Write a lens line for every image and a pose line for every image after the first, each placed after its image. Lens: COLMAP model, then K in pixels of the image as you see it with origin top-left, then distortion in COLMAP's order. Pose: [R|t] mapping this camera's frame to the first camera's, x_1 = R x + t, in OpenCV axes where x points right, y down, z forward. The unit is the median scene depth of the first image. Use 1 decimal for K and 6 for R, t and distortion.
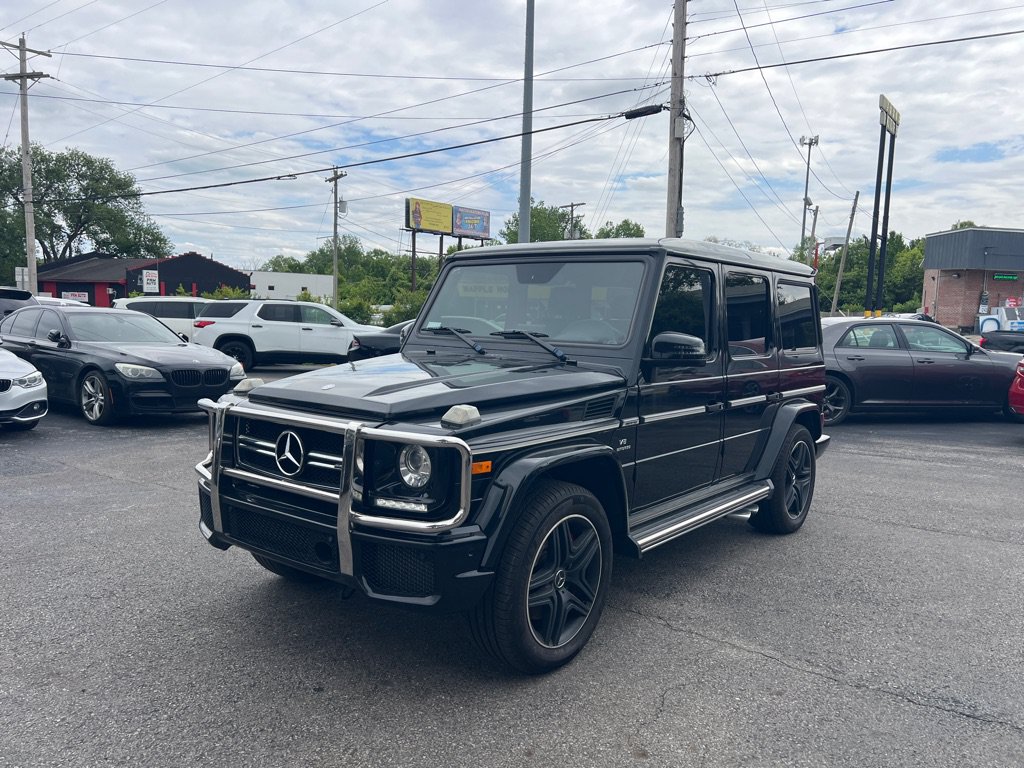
lens RADIAL K [[768.3, 0, 512.6], [0, 768.3, 379.0], [0, 0, 1]] dist [0.046120, -0.050129]
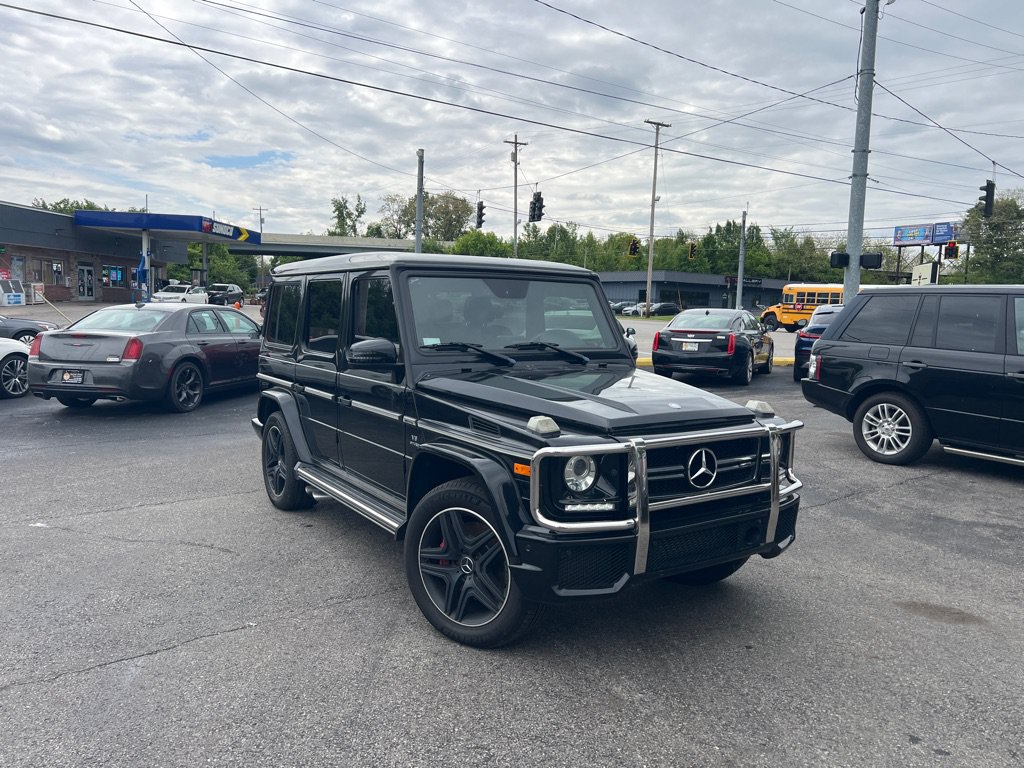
lens RADIAL K [[768.3, 0, 510.8], [0, 768.3, 381.6], [0, 0, 1]] dist [0.046120, -0.050129]
pose [[0.318073, -0.112295, 0.941392, -0.986328], [0.070644, 0.993007, 0.094584, -0.106437], [-0.945431, 0.036419, 0.323782, 0.630192]]
